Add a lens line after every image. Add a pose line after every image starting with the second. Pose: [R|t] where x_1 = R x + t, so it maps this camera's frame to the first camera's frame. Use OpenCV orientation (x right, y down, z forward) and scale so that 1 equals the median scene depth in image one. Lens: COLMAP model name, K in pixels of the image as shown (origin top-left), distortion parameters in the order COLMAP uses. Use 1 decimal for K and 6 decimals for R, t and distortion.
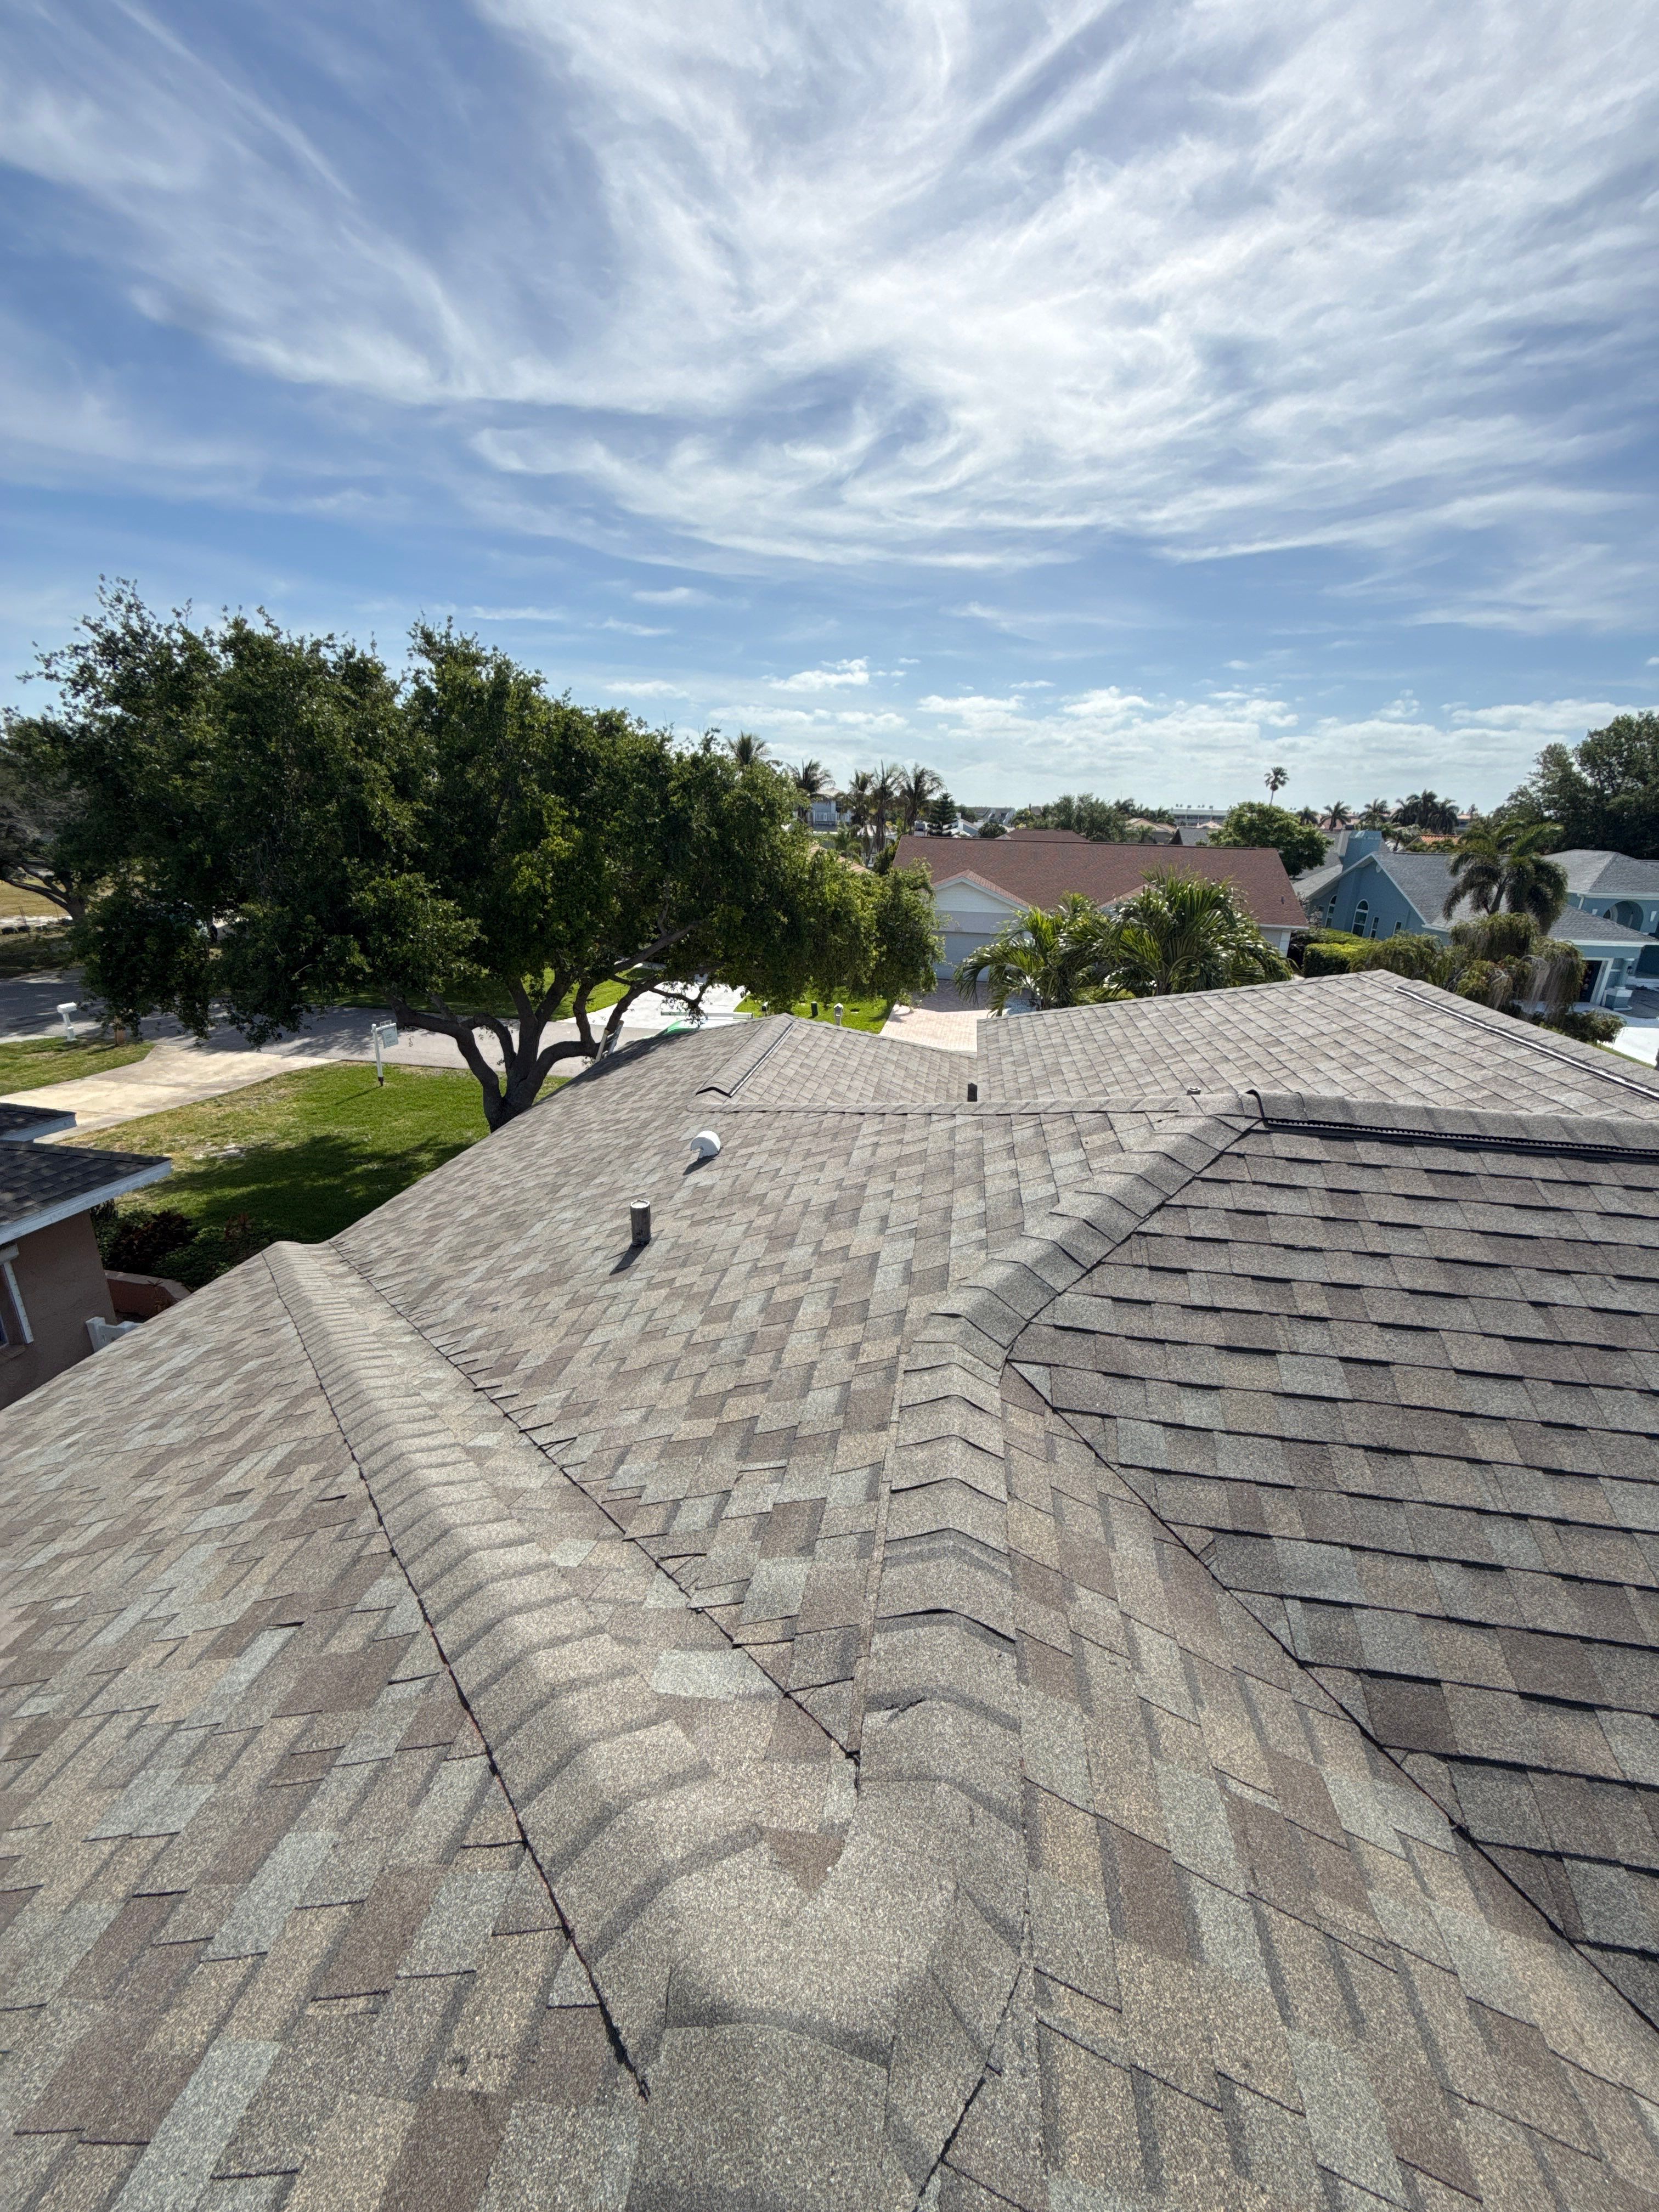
lens RADIAL K [[887.0, 0, 831.8], [0, 887.0, 1107.1], [0, 0, 1]] dist [0.004291, 0.000576]
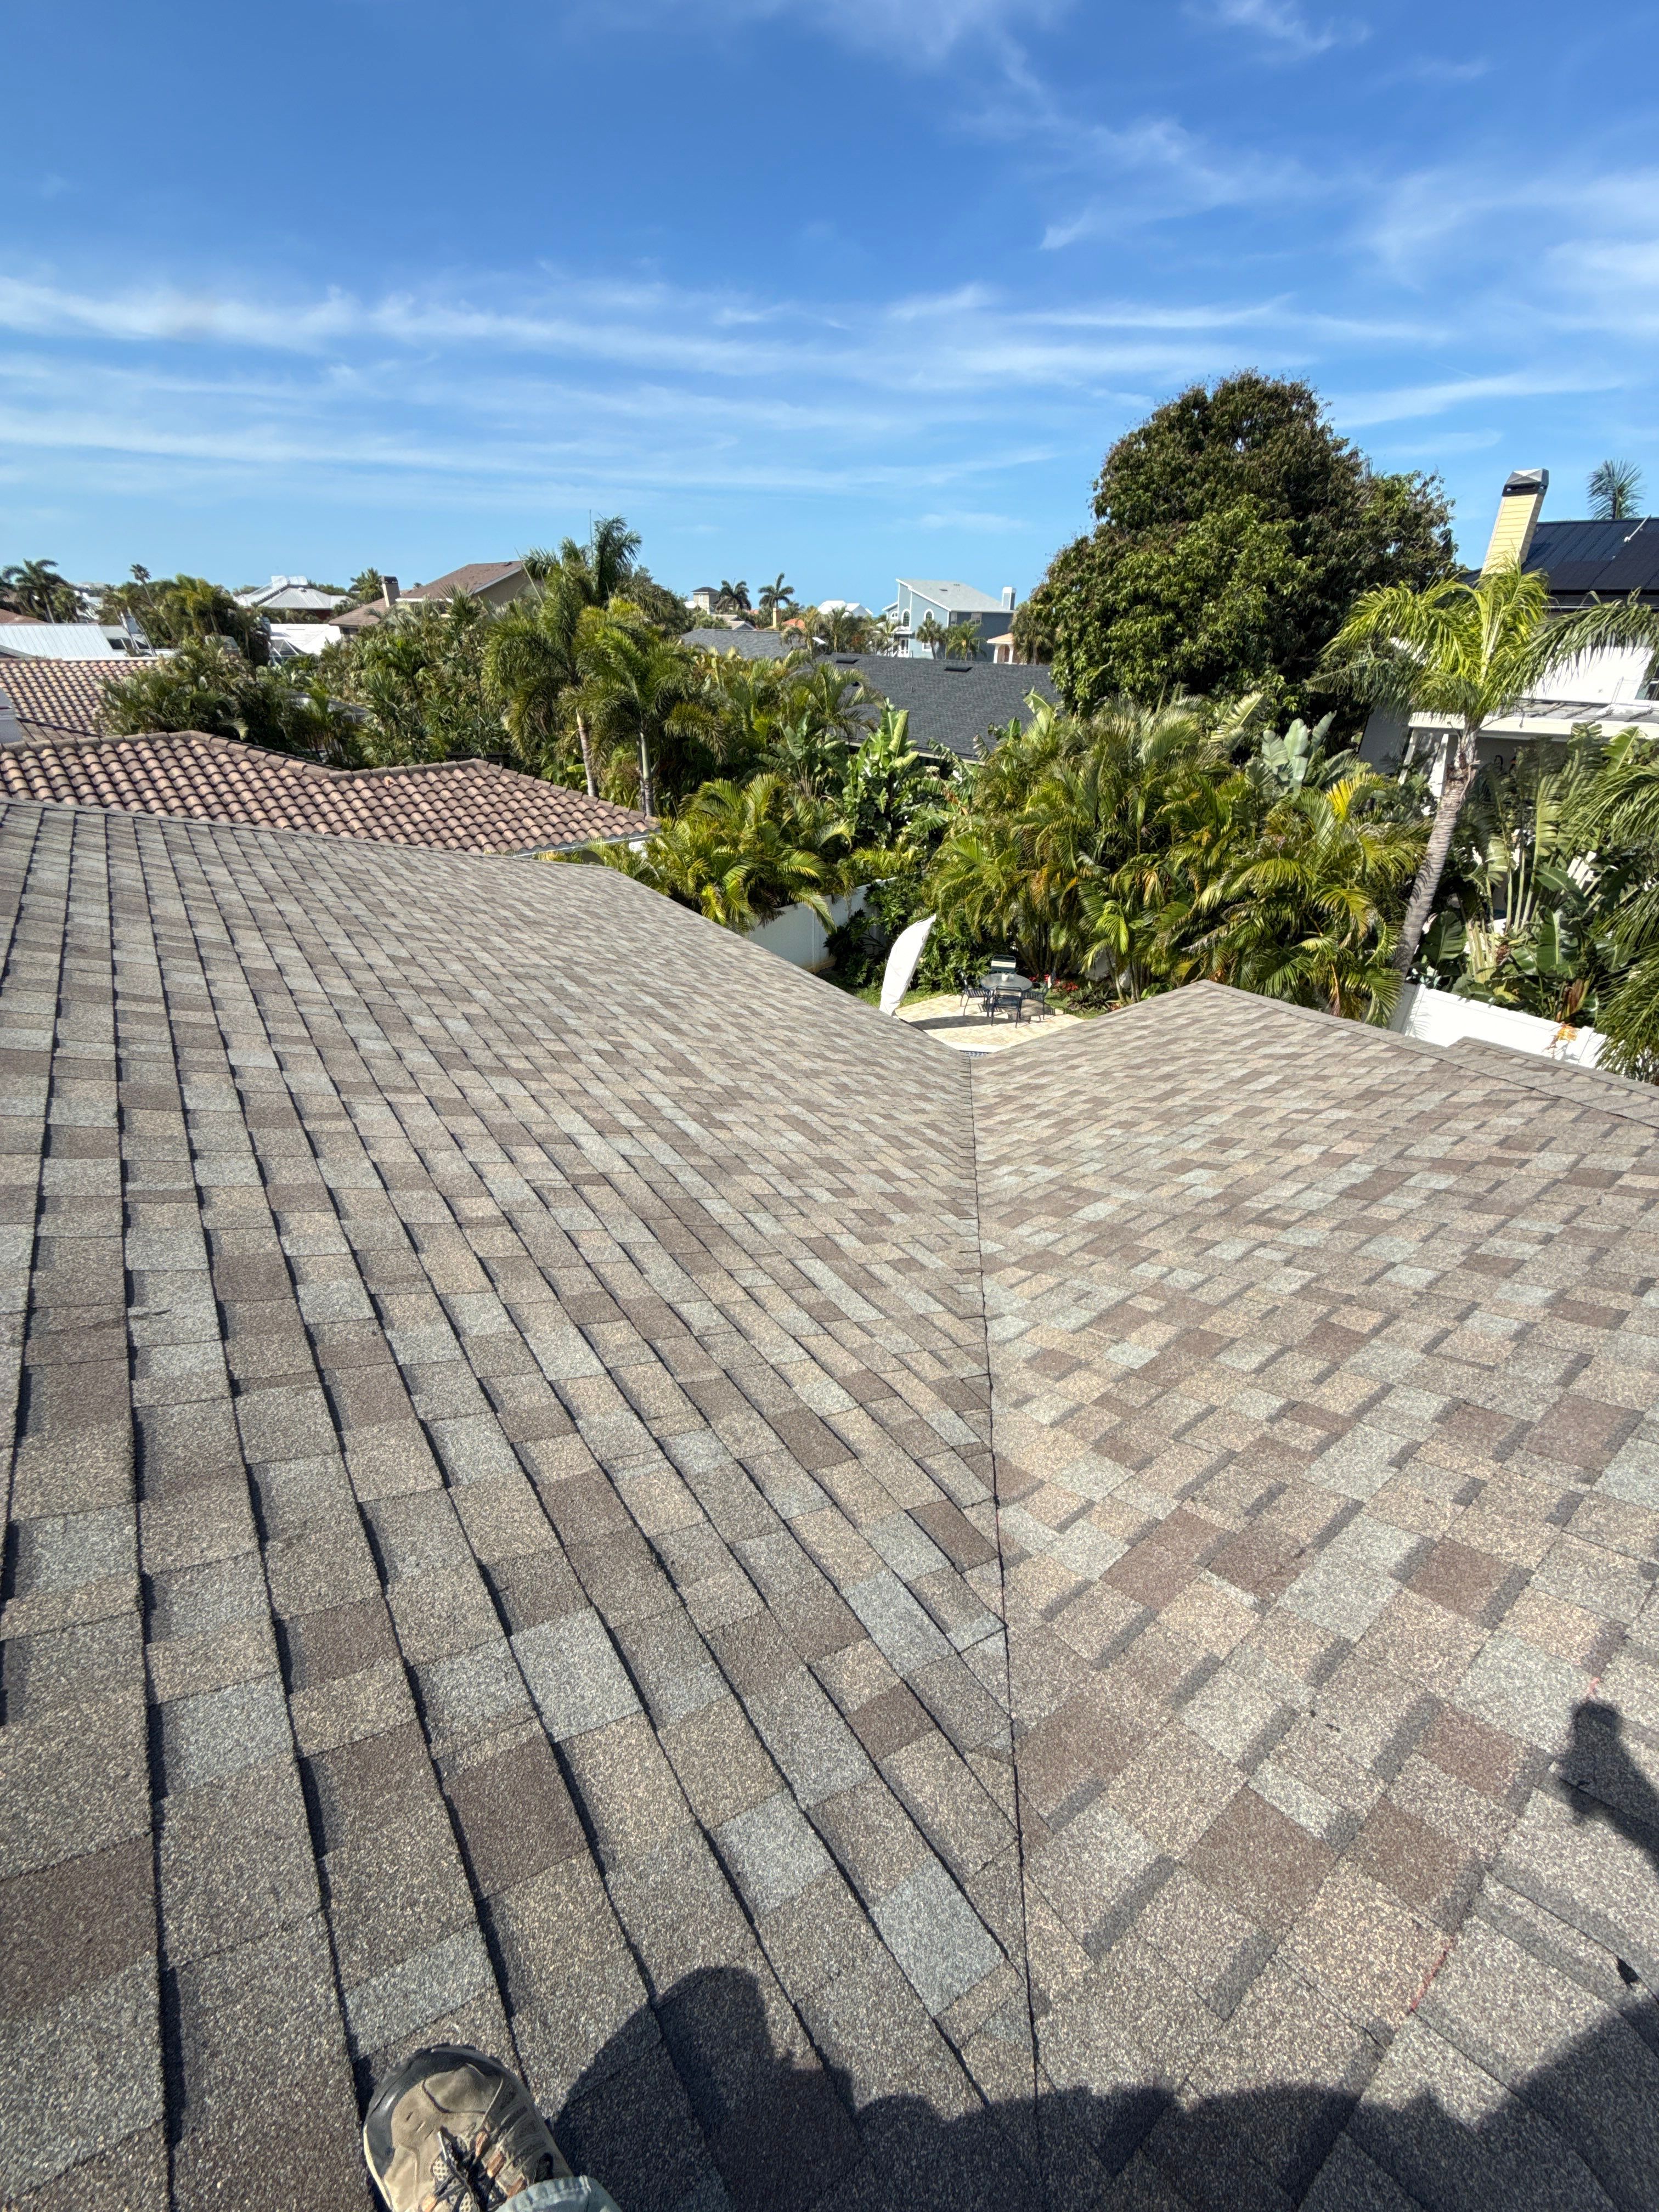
lens RADIAL K [[887.0, 0, 831.9], [0, 887.0, 1105.6], [0, 0, 1]] dist [0.004291, 0.000576]
pose [[-0.699694, -0.388989, 0.599263, 0.244501], [0.192357, 0.705240, 0.682375, -0.233030], [-0.688060, 0.592726, -0.418627, 0.871769]]
